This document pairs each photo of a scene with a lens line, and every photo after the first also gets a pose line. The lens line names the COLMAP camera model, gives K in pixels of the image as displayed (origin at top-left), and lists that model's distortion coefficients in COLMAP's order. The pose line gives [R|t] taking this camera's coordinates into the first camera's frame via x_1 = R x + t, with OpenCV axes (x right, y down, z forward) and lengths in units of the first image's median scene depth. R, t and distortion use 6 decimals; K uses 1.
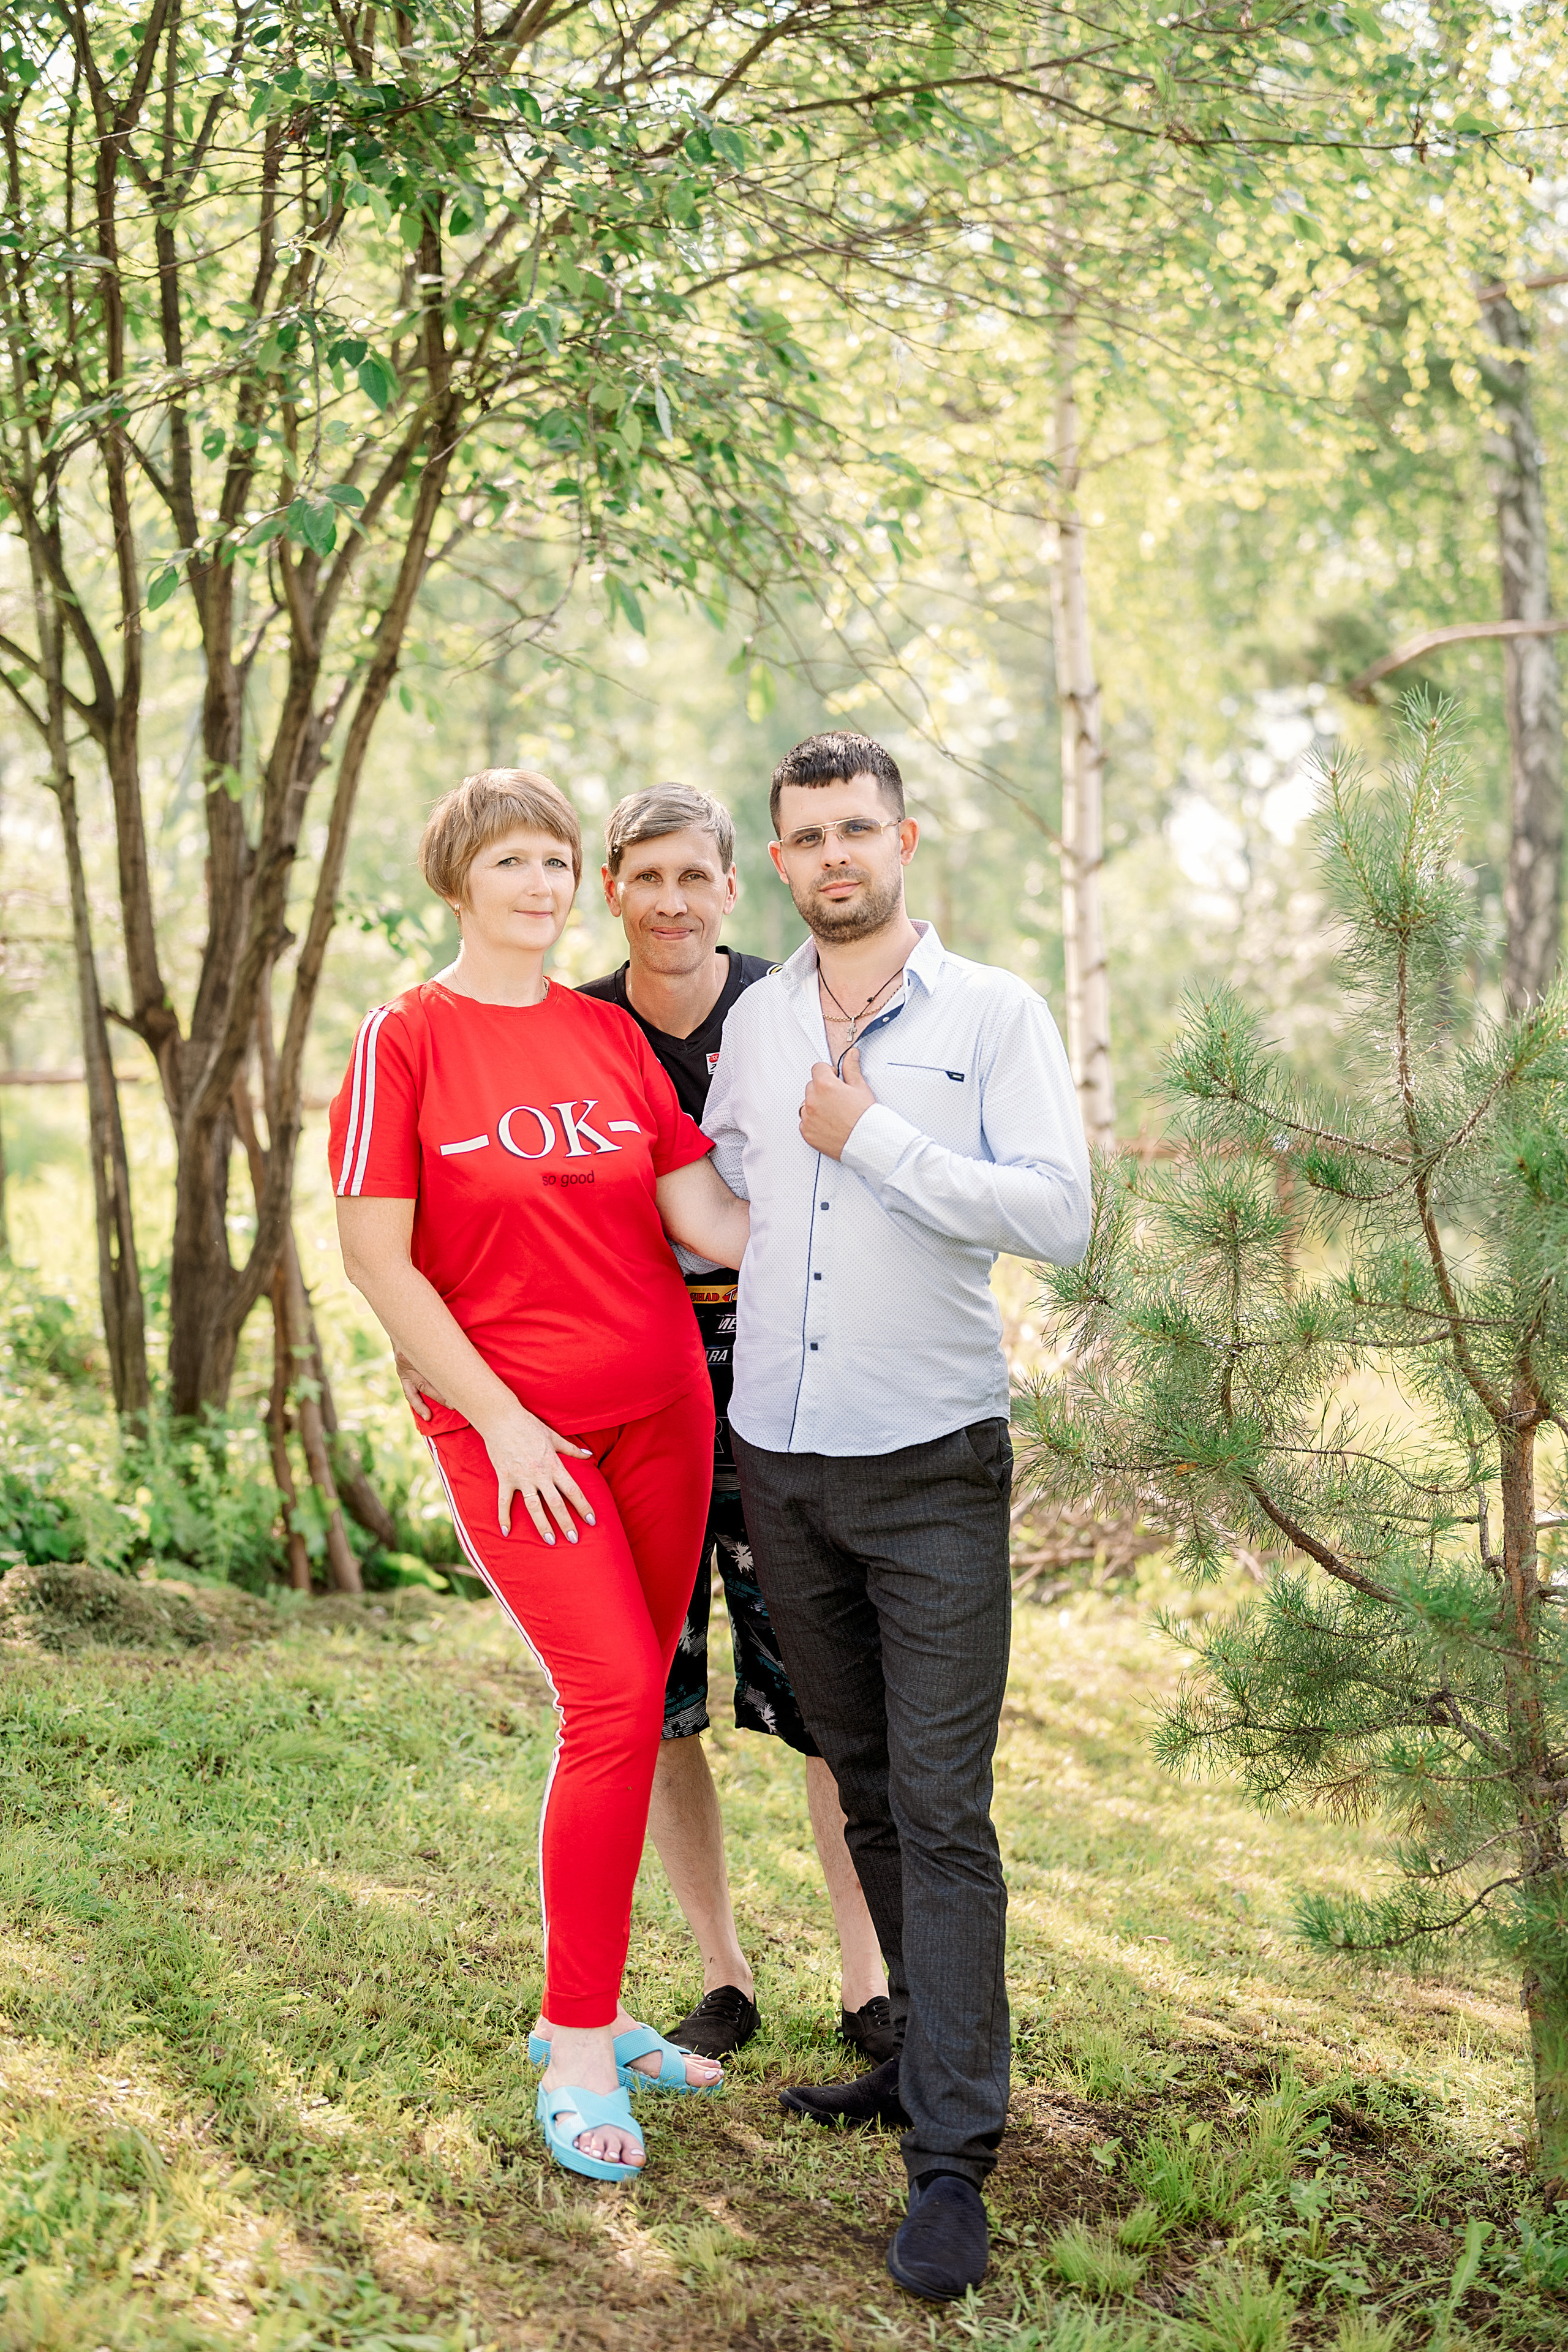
lens RADIAL K [[3391.6, 0, 784.0], [0, 3391.6, 1176.0], [0, 0, 1]] dist [0.023937, 0.114624]
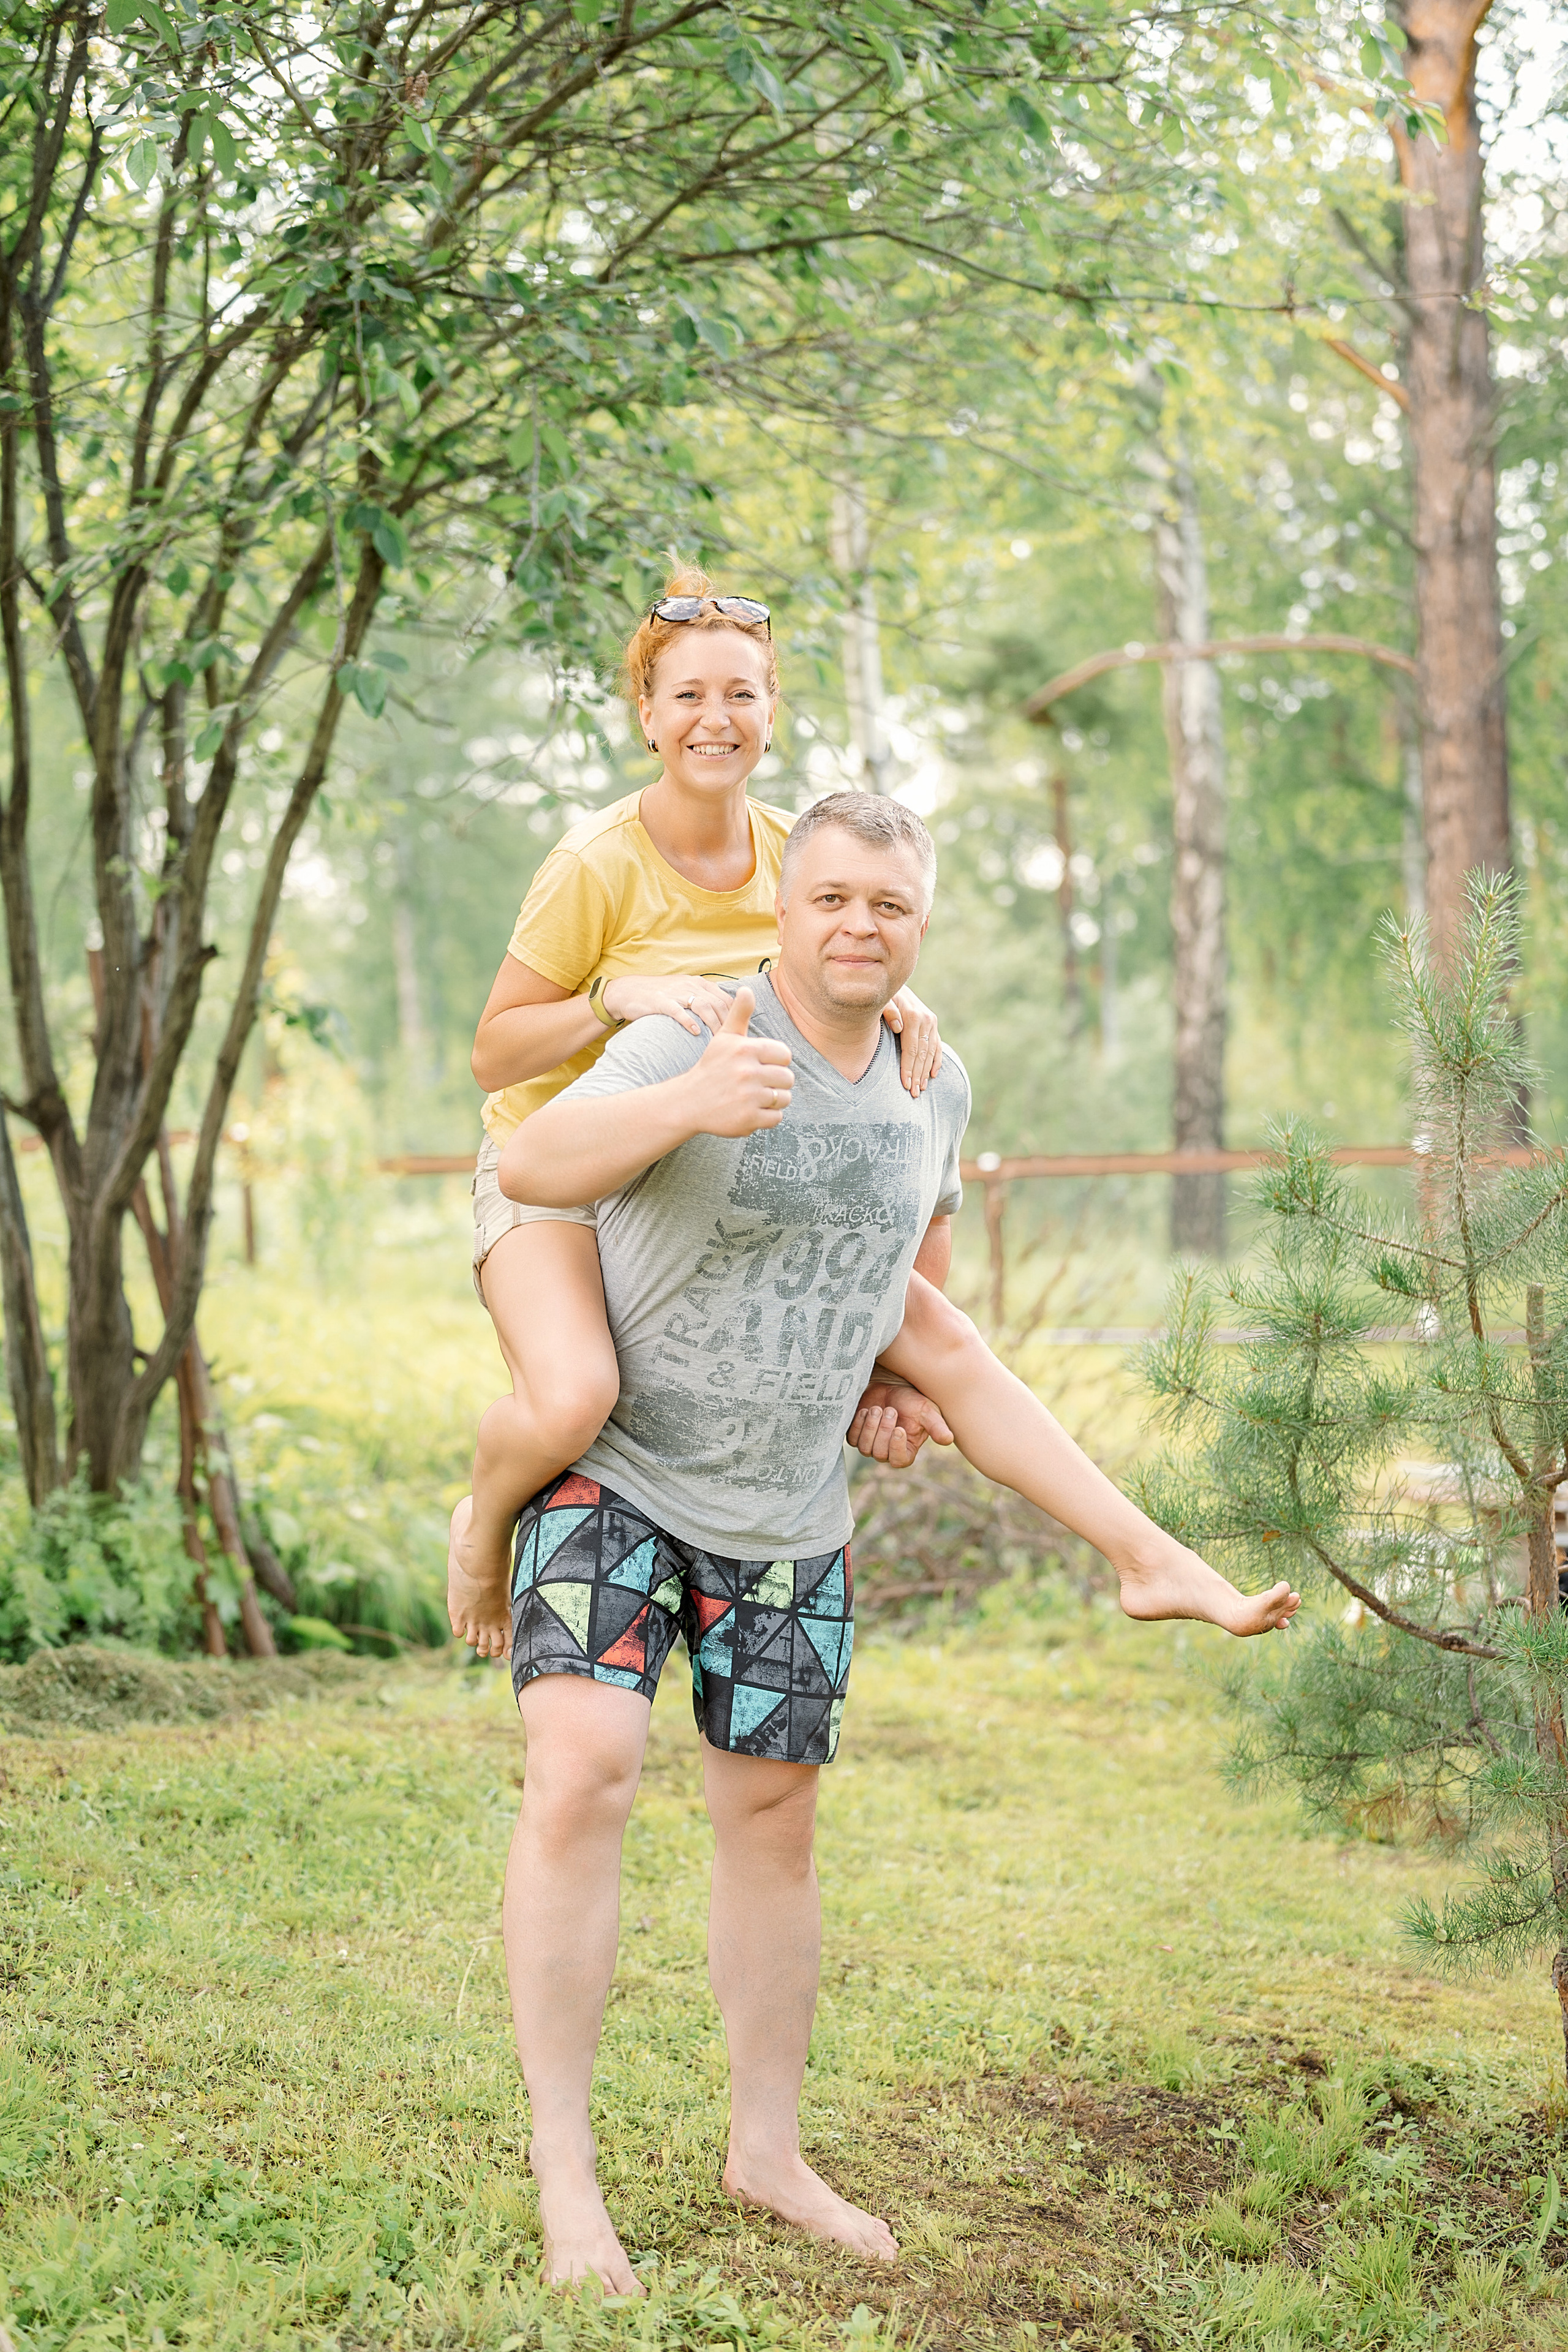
lens RADIAL K [[3461.5, 0, 784.0], [0, 3461.5, 1176.0], [0, 0, 1]] dist [0.045955, 0.069437]
pose [[0.993578, -0.026977, 0.109887, -0.083351], [0.027299, 0.999626, -0.001433, -0.018616], [-0.109807, 0.004423, 0.993943, -0.073677]]
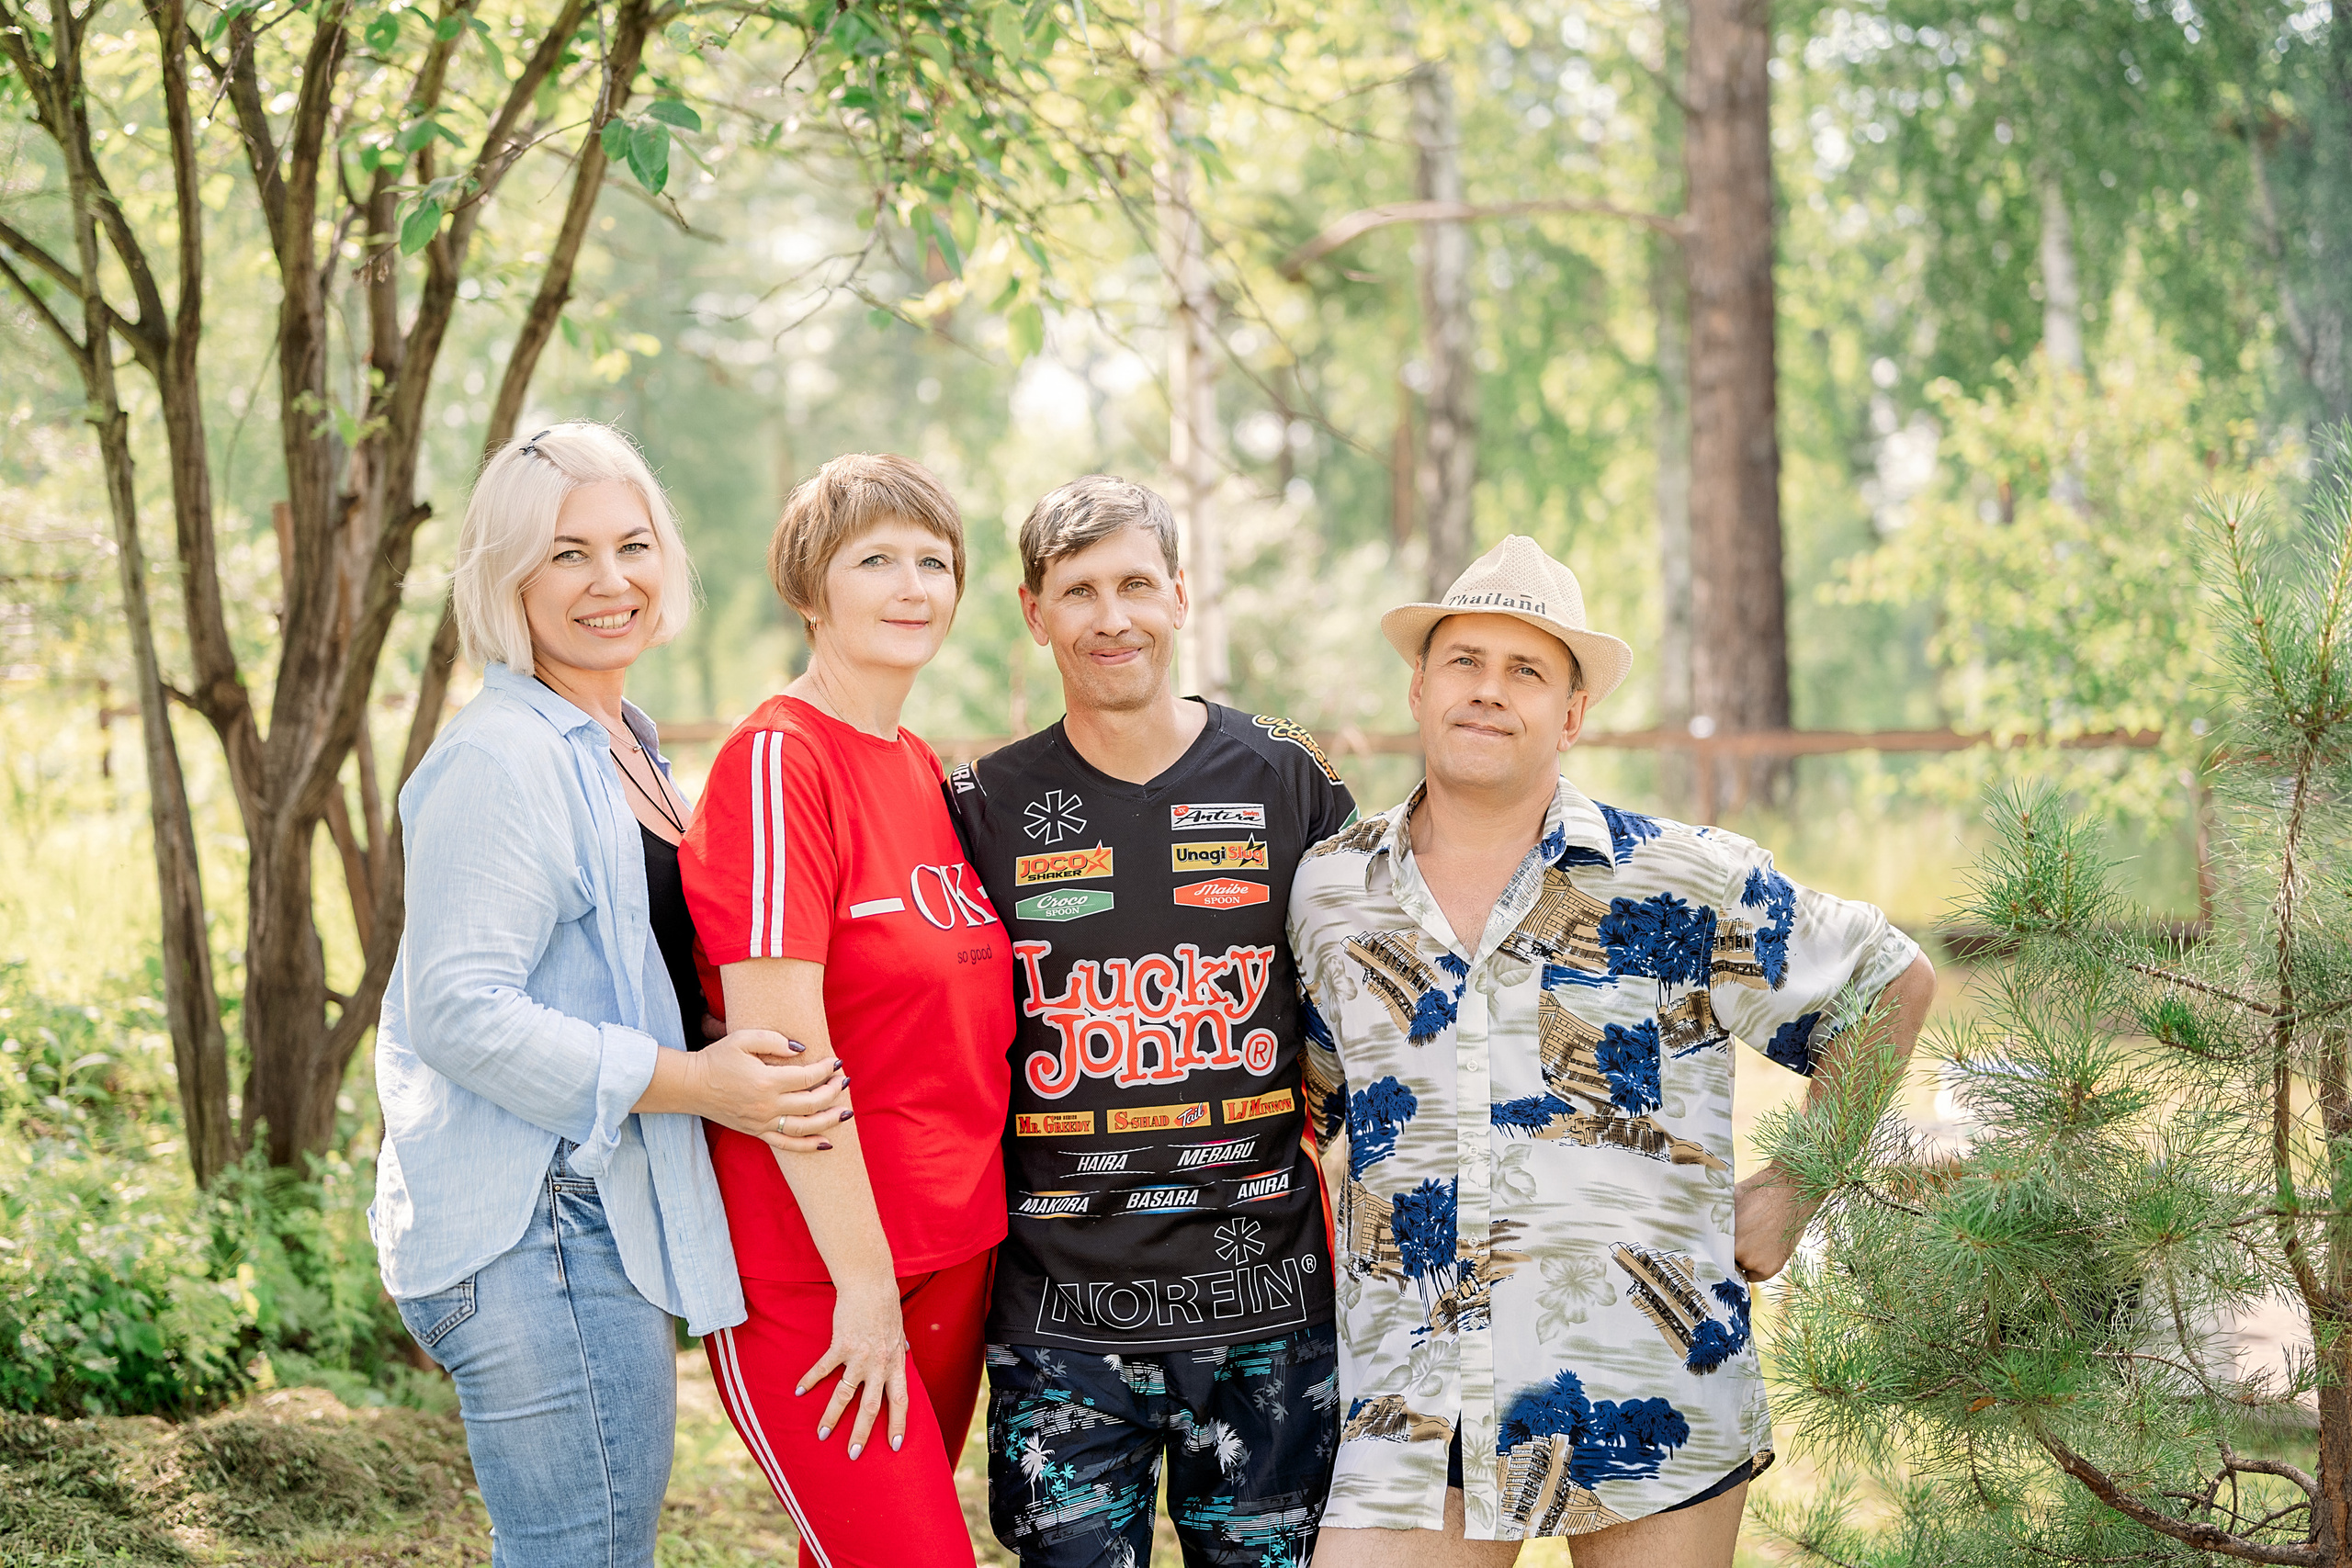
lens RADIAL K [[3422.5, 0, 1137.6], [0, 3422.5, 772.1], [0, 0, 1]] dist [-0.017015, 0.565313]
pose [[0.988543, -0.017862, 0.149881, -0.092189], [0.016707, 0.999820, 0.008964, -0.032470], [-0.150014, -0.006357, 0.988663, 0.123342]]
